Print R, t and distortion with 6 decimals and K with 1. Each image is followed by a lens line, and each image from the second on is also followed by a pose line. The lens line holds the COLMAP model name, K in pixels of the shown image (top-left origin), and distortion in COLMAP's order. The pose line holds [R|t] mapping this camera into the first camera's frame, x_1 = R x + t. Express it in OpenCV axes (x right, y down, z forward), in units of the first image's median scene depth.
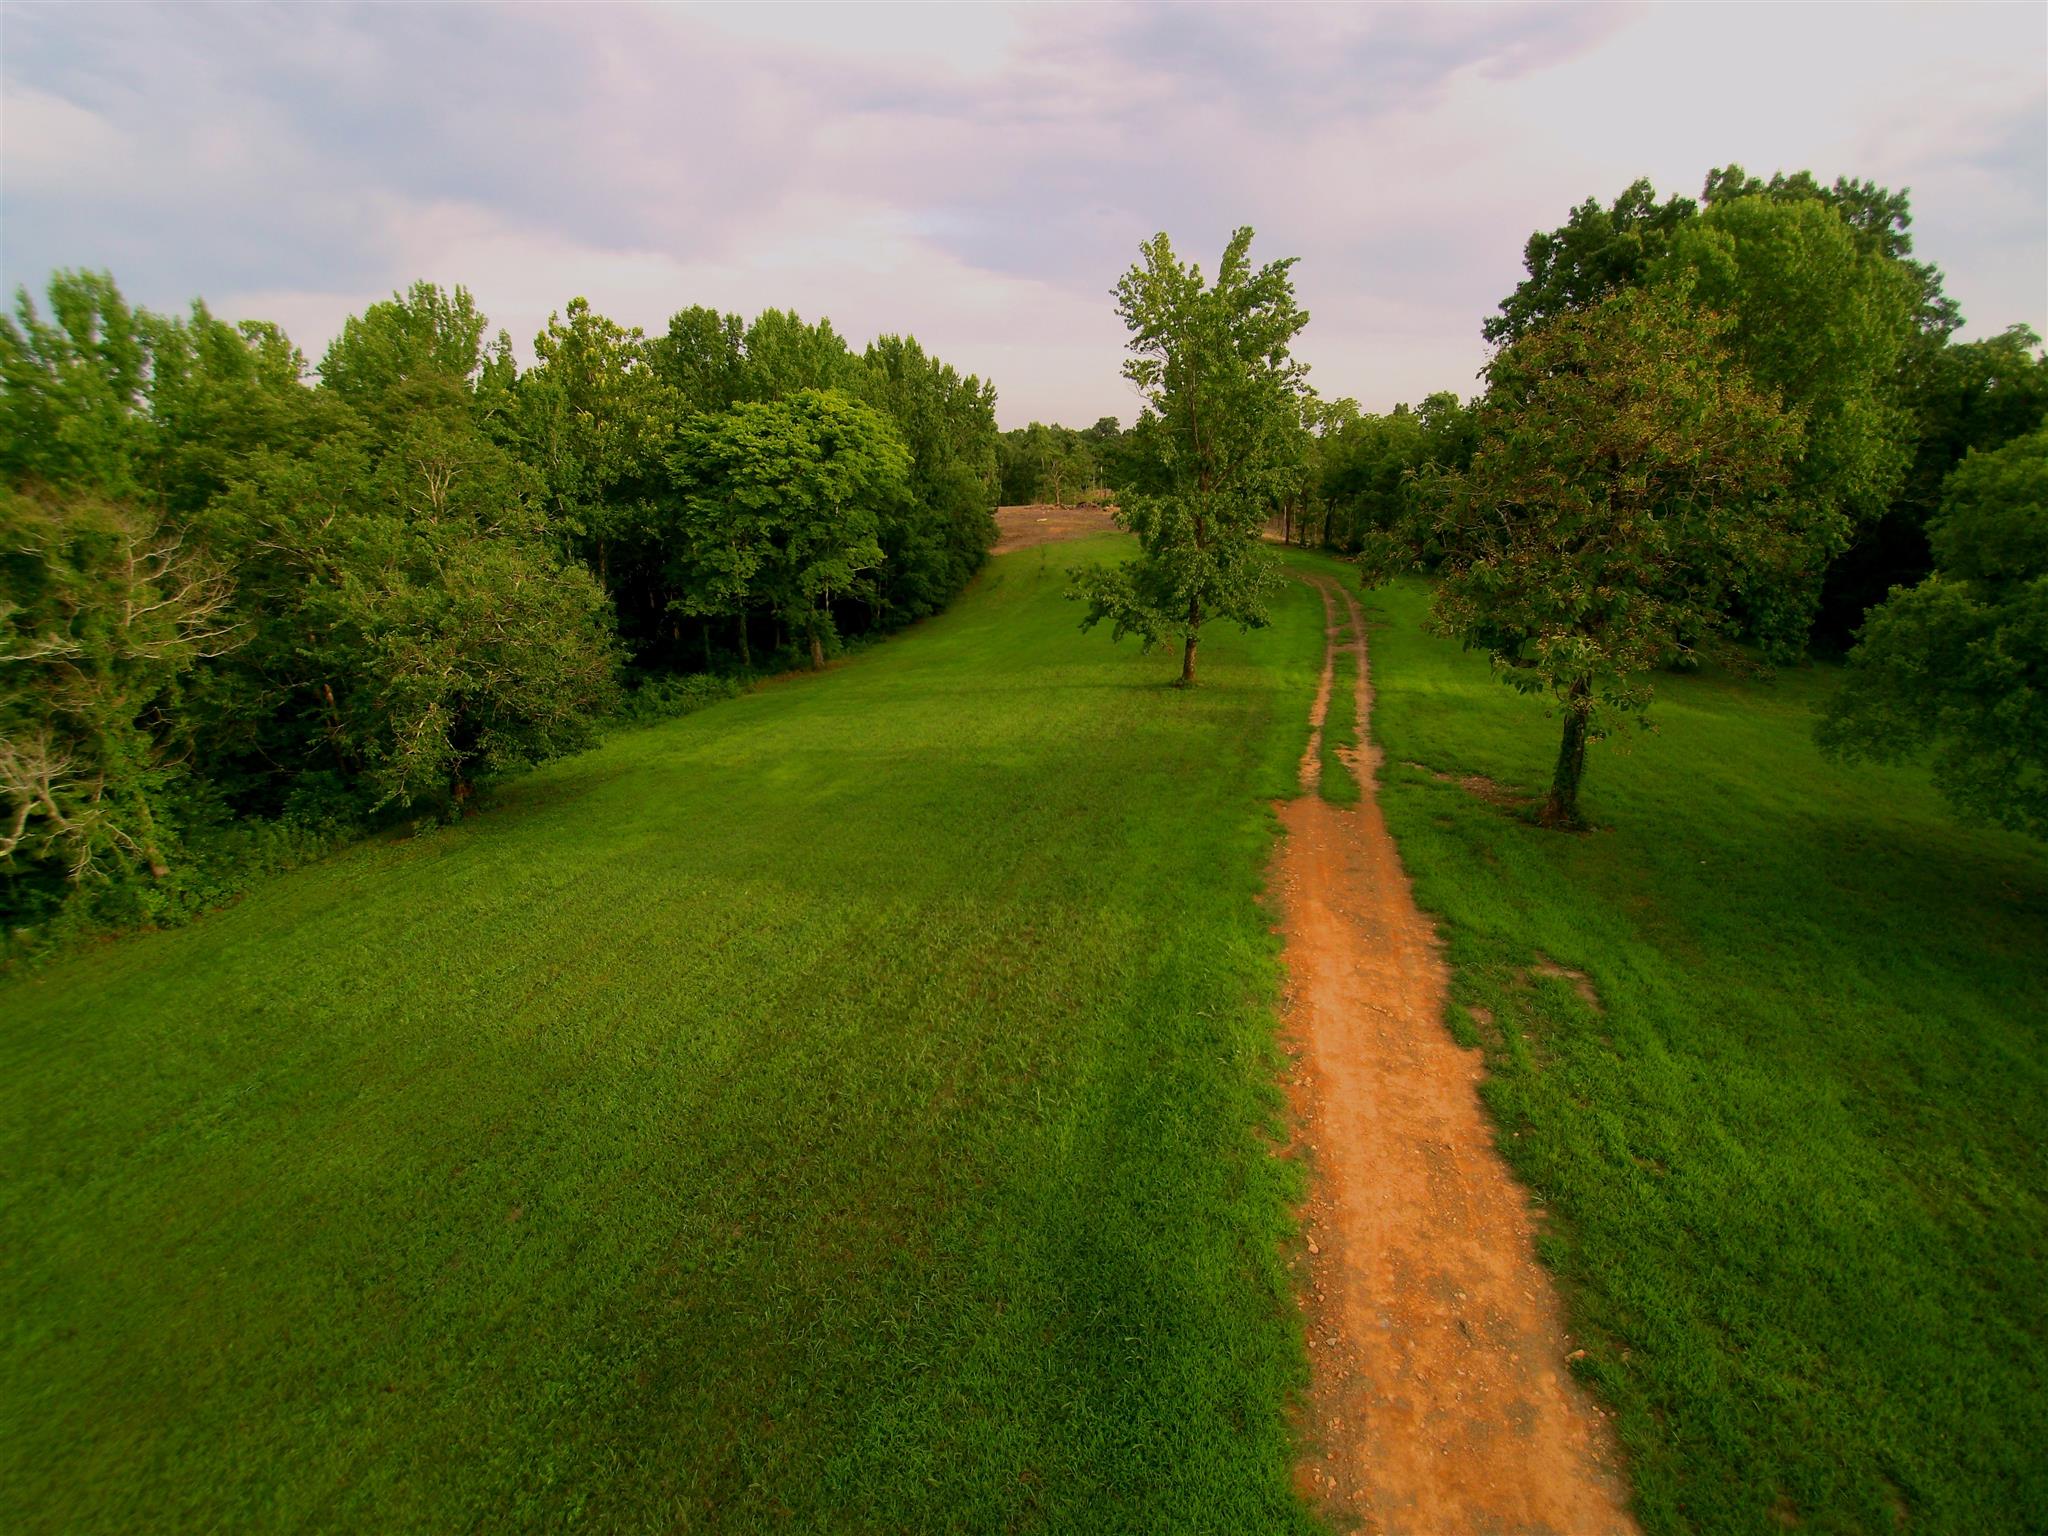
lens RADIAL K [[935.9, 0, 1024.0], [0, 935.9, 768.0], [0, 0, 1]] dist [-0.031372, -0.000367]
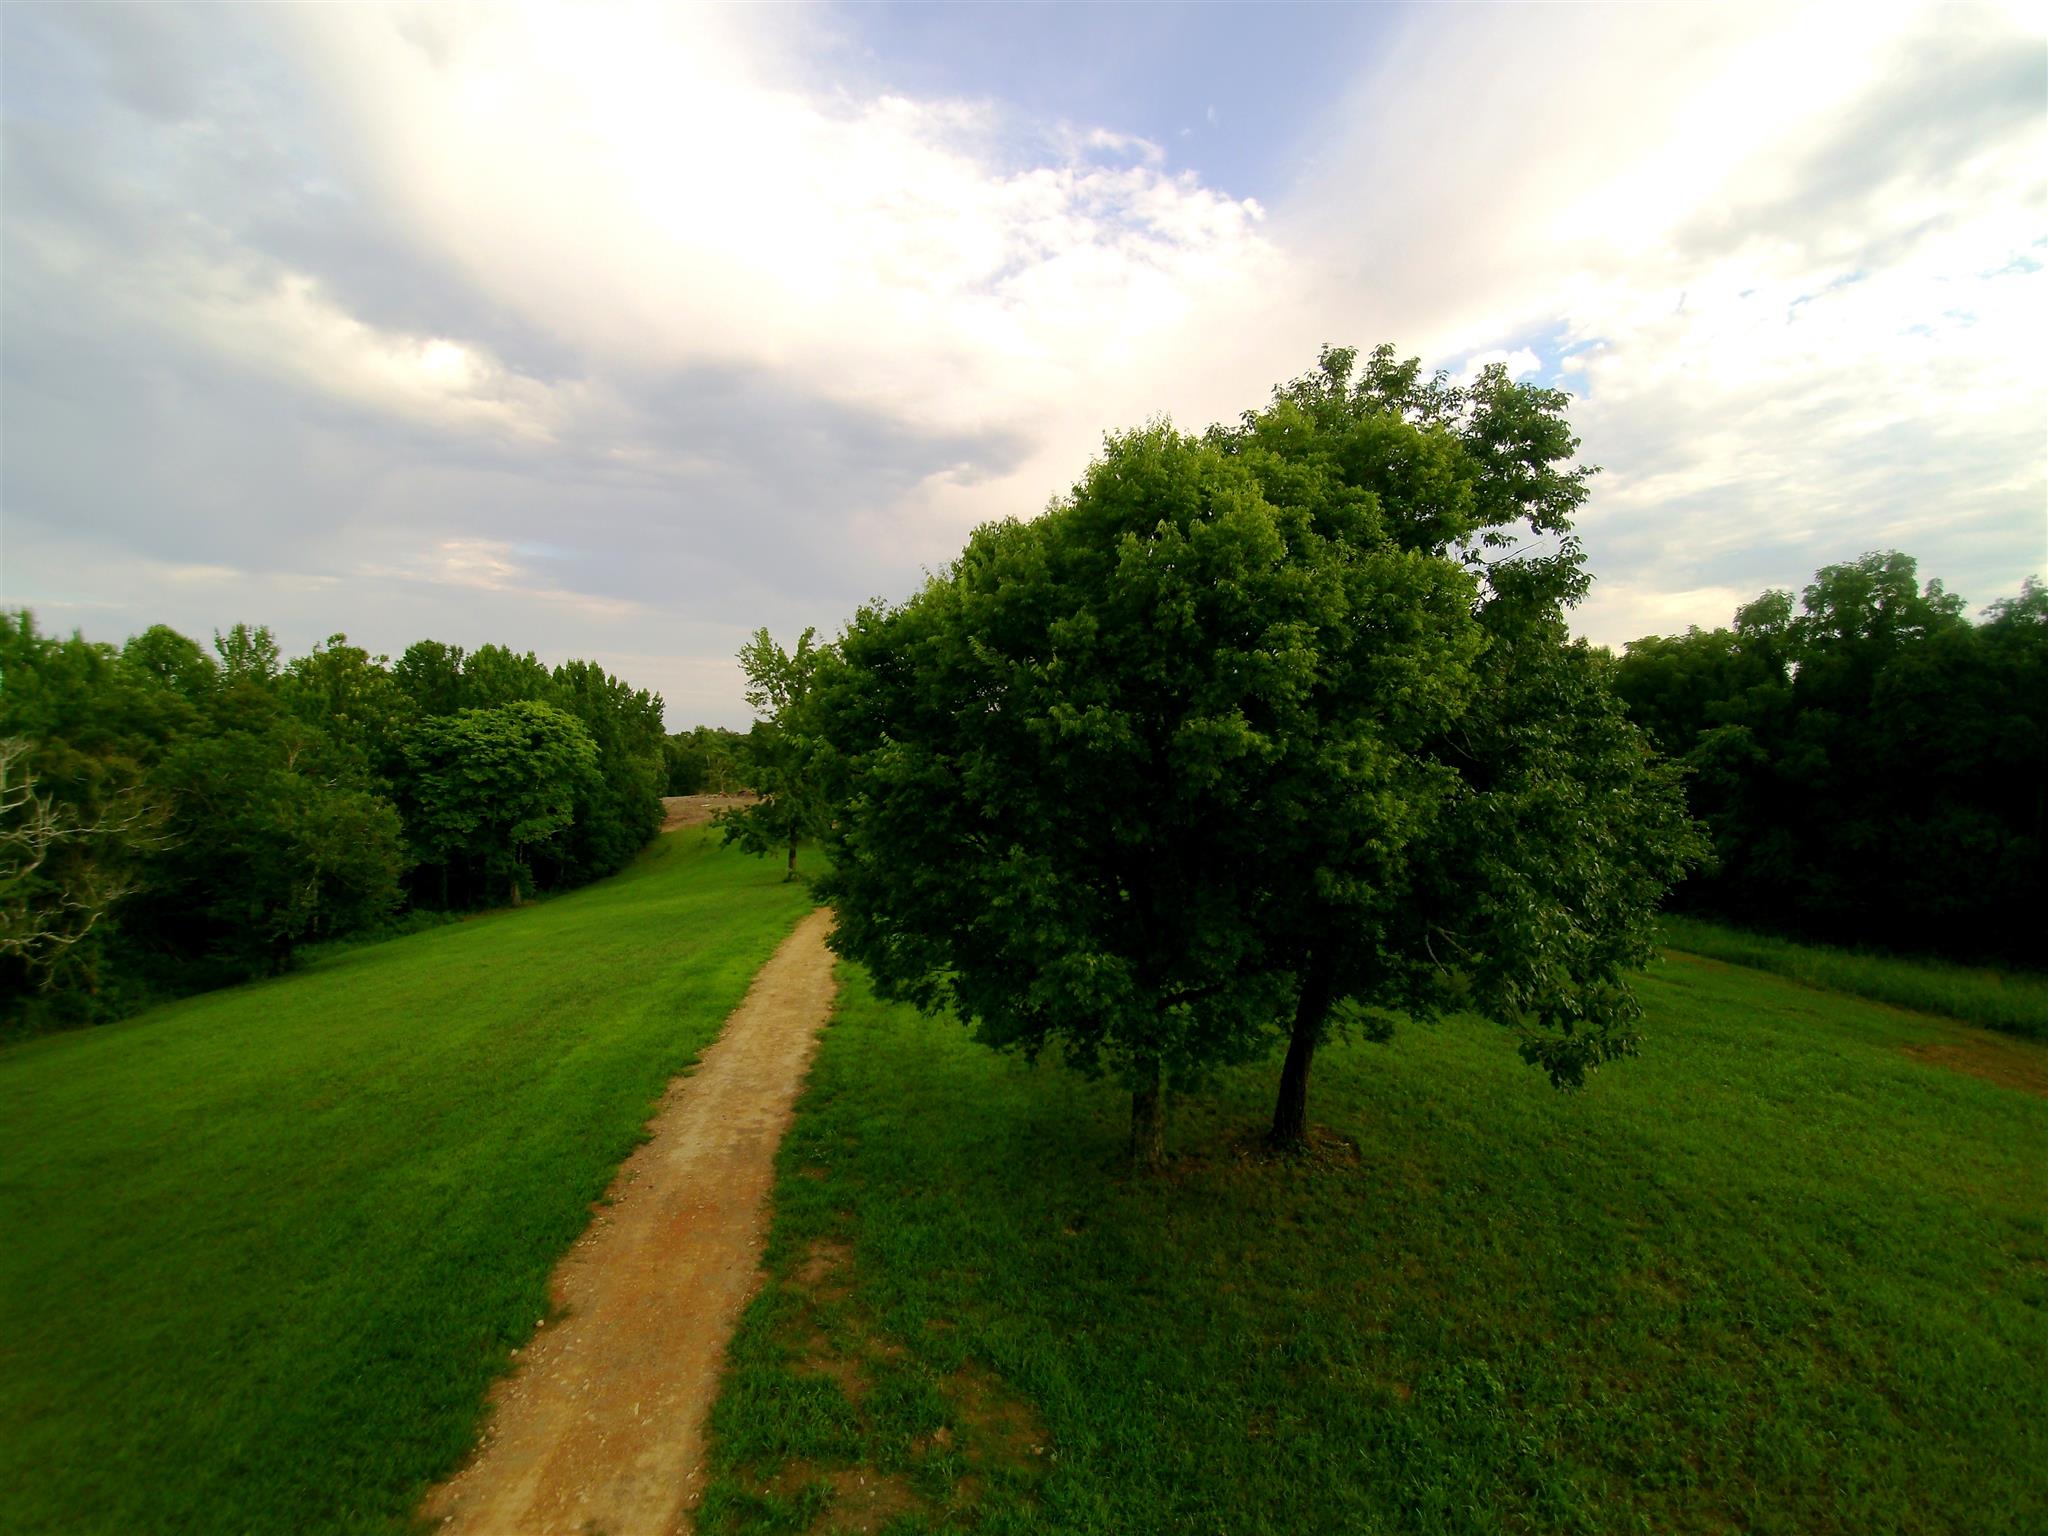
lens RADIAL K [[935.9, 0, 1024.0], [0, 935.9, 768.0], [0, 0, 1]] dist [-0.031372, -0.000367]
pose [[0.942380, -0.004007, 0.334519, 0.011306], [0.106485, 0.951515, -0.288583, 0.170245], [-0.317143, 0.307576, 0.897116, -0.458245]]
